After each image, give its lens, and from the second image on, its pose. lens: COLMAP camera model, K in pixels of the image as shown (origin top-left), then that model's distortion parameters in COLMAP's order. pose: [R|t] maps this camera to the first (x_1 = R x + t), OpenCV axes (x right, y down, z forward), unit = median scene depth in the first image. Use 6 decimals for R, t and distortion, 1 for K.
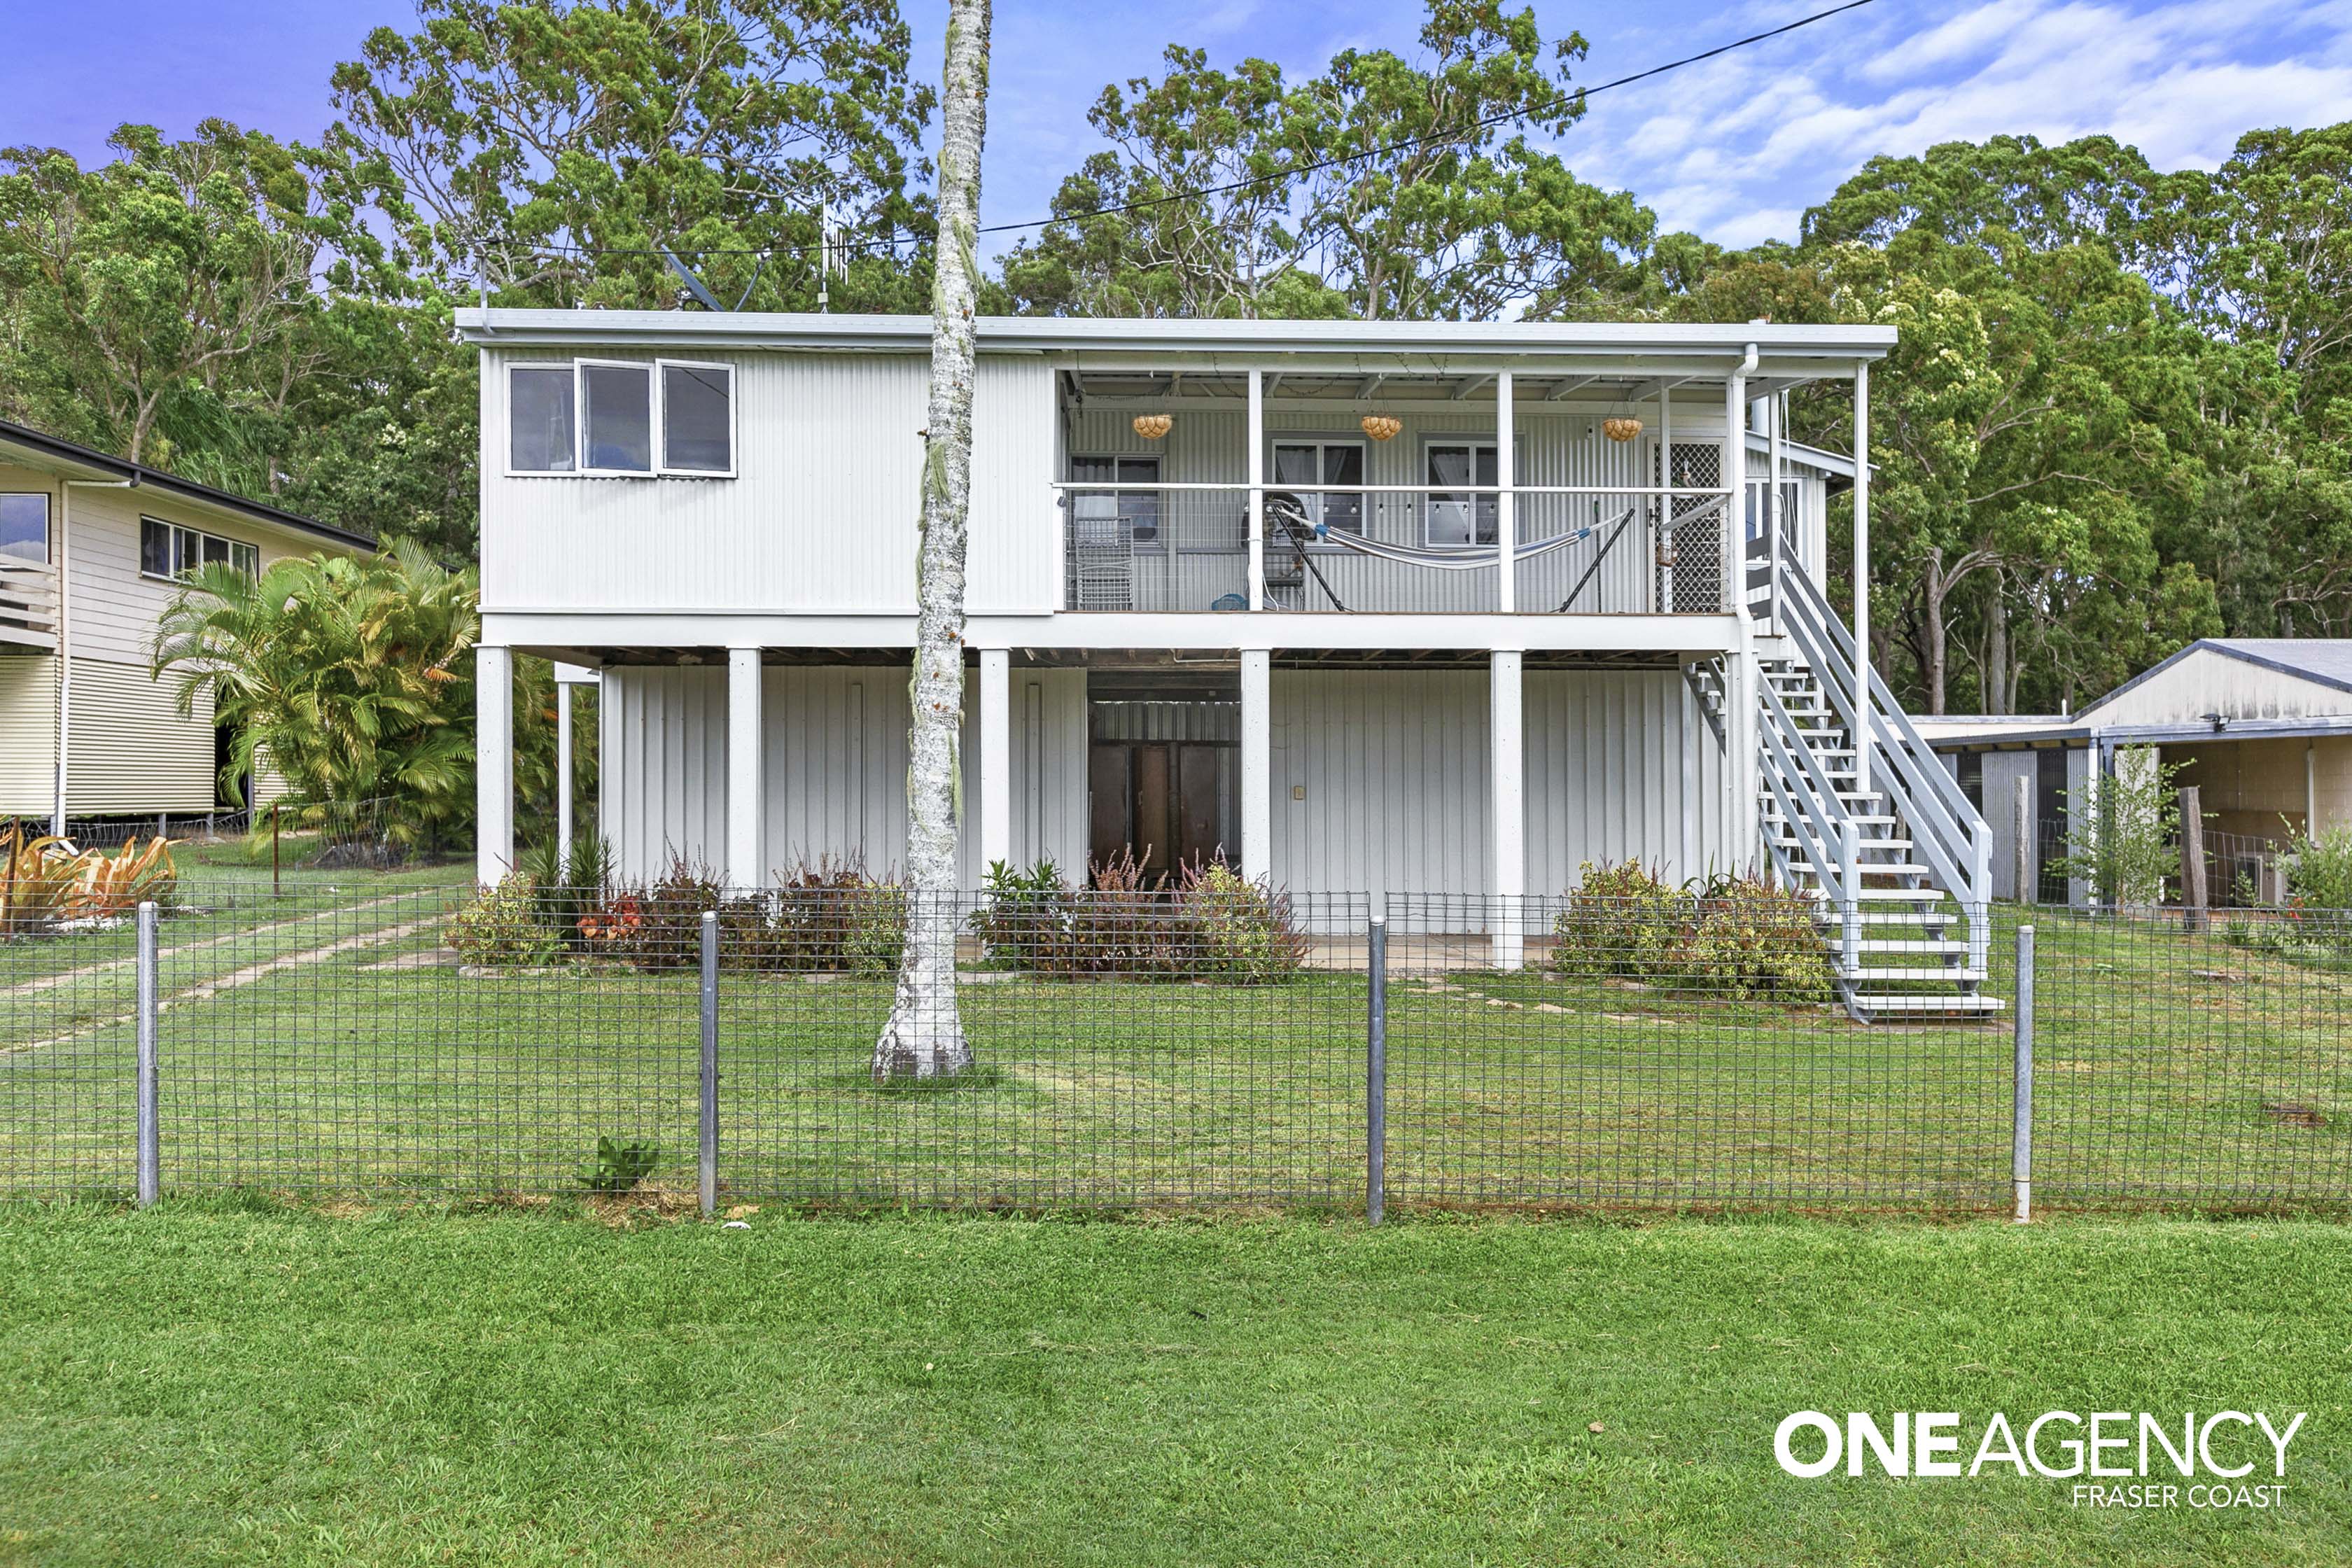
lens RADIAL K [[1713.4, 0, 1174.2], [0, 1713.4, 774.9], [0, 0, 1]] dist [0.000190, -0.007666]
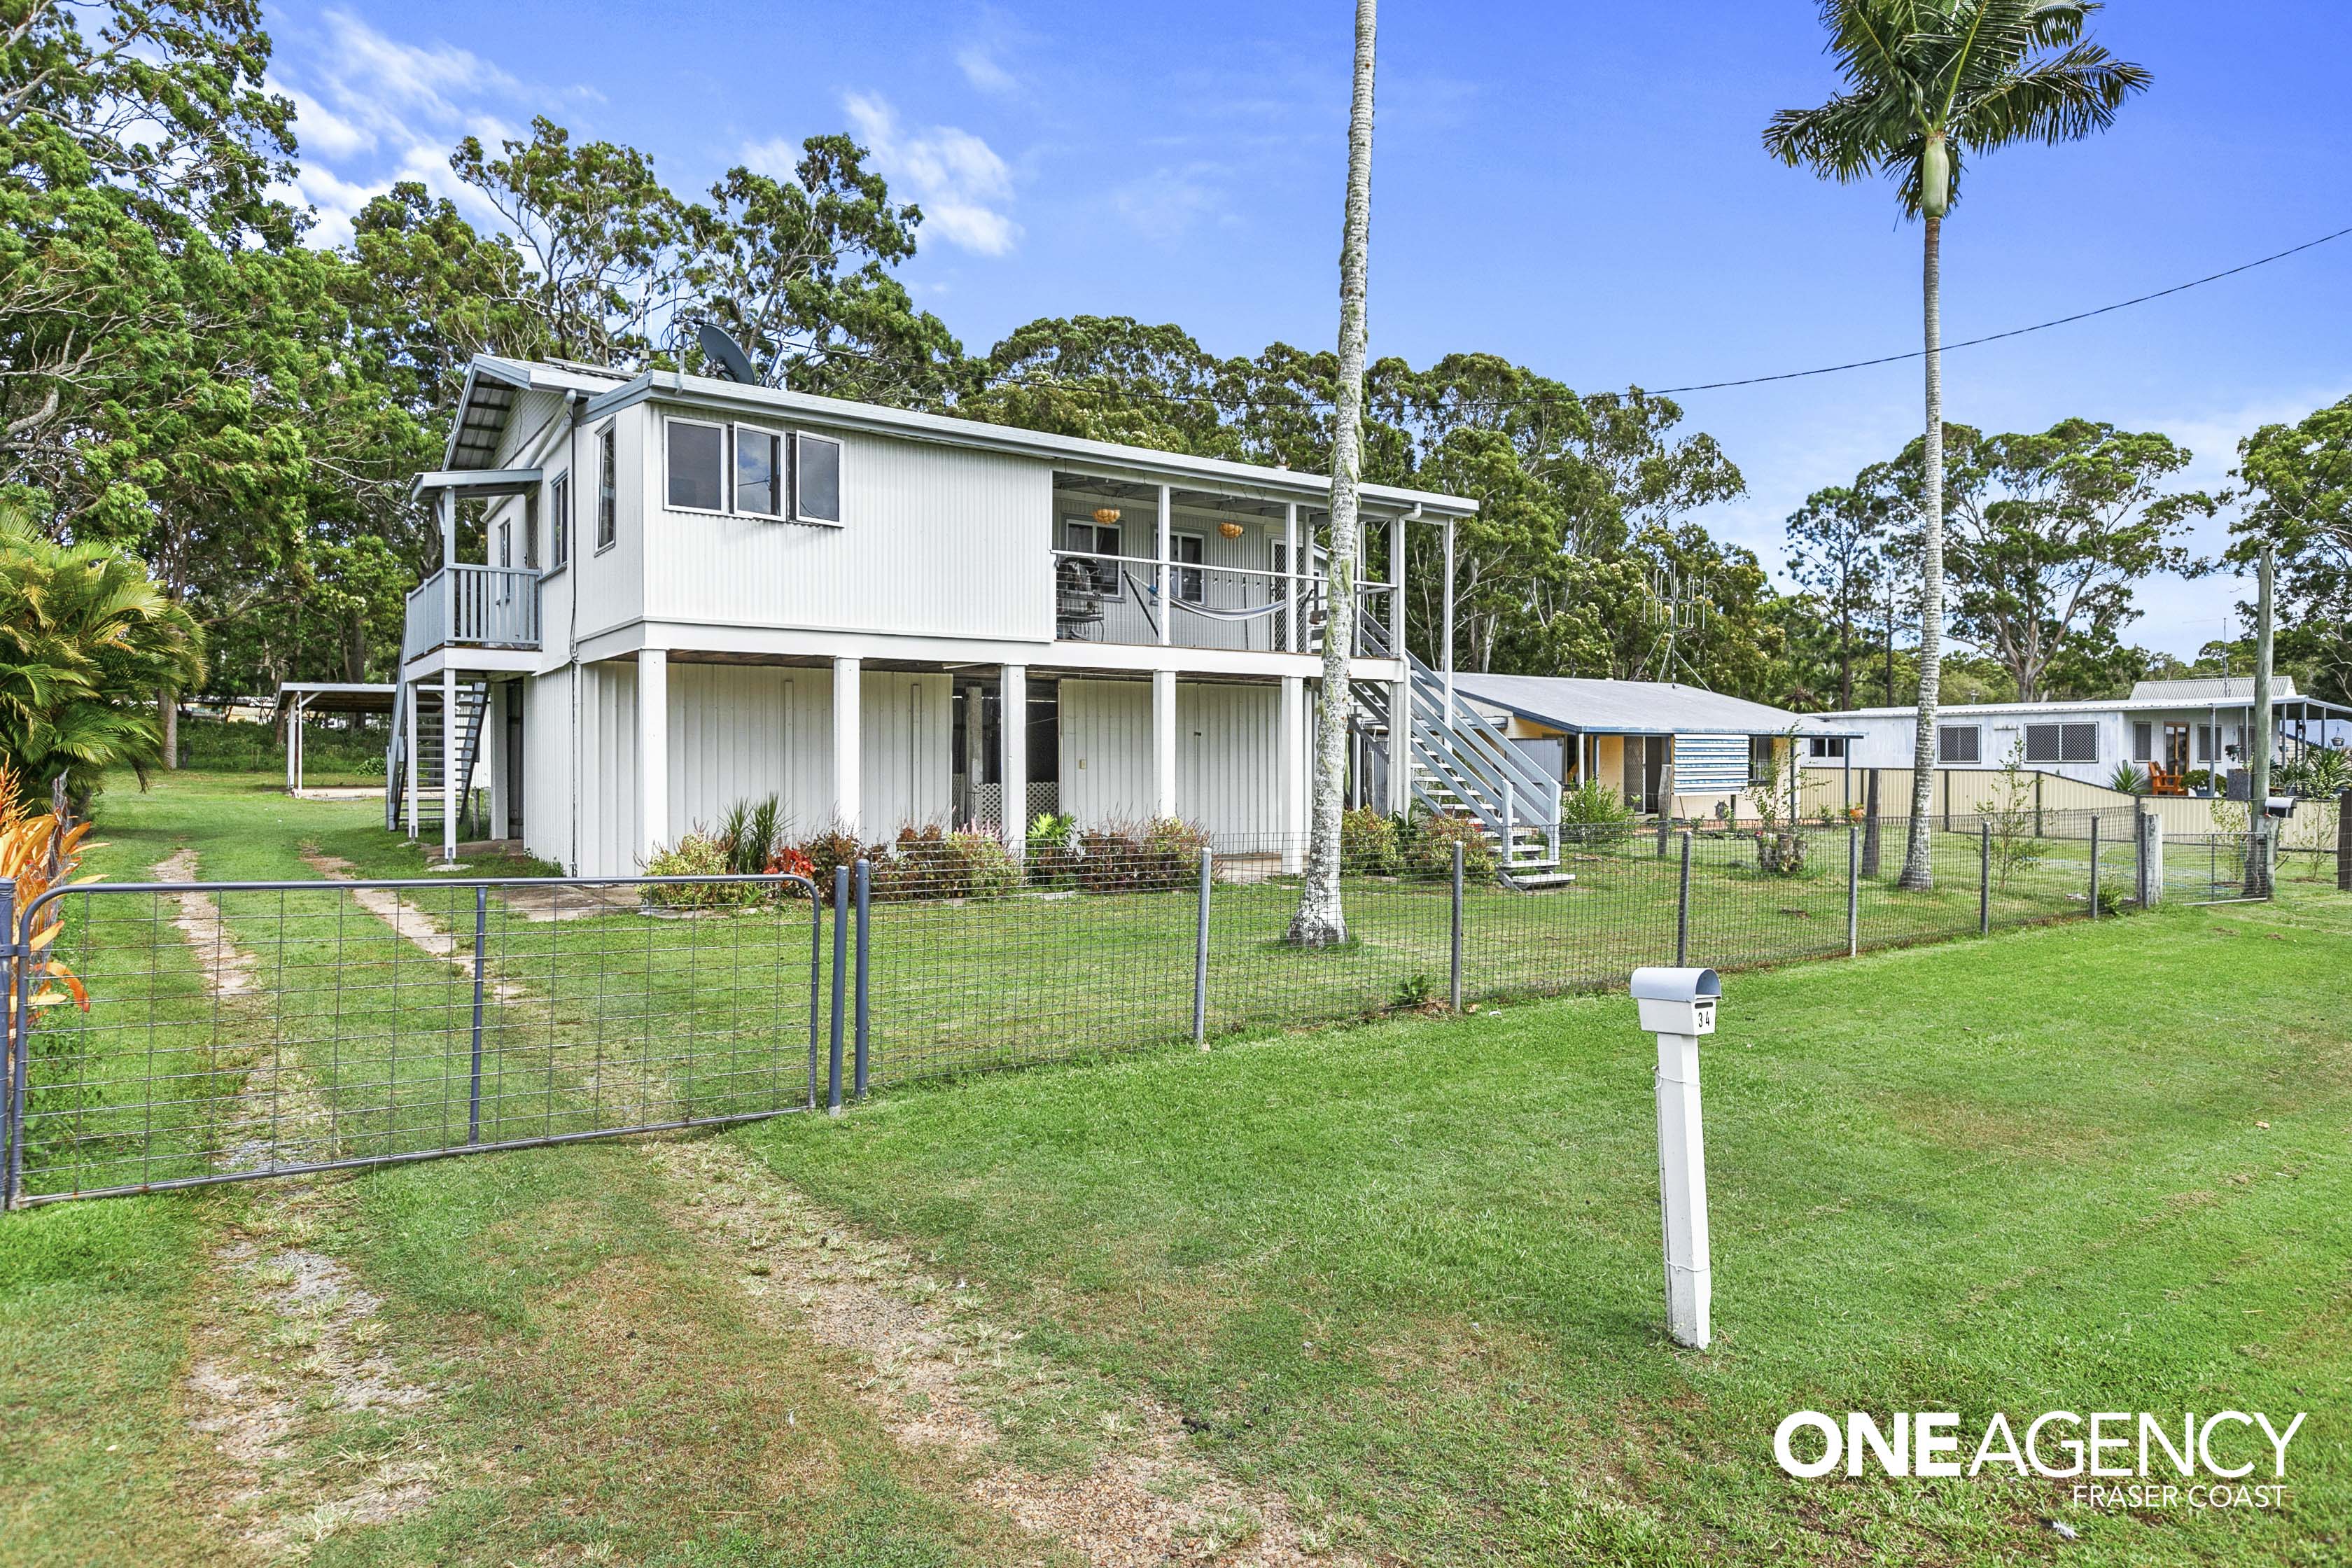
lens RADIAL K [[1323.6, 0, 1176.7], [0, 1323.6, 770.3], [0, 0, 1]] dist [-0.004404, 0.001932]
pose [[0.843091, -0.006684, 0.537730, -0.574153], [-0.004453, 0.999802, 0.019409, -0.008384], [-0.537753, -0.018758, 0.842894, 0.008699]]
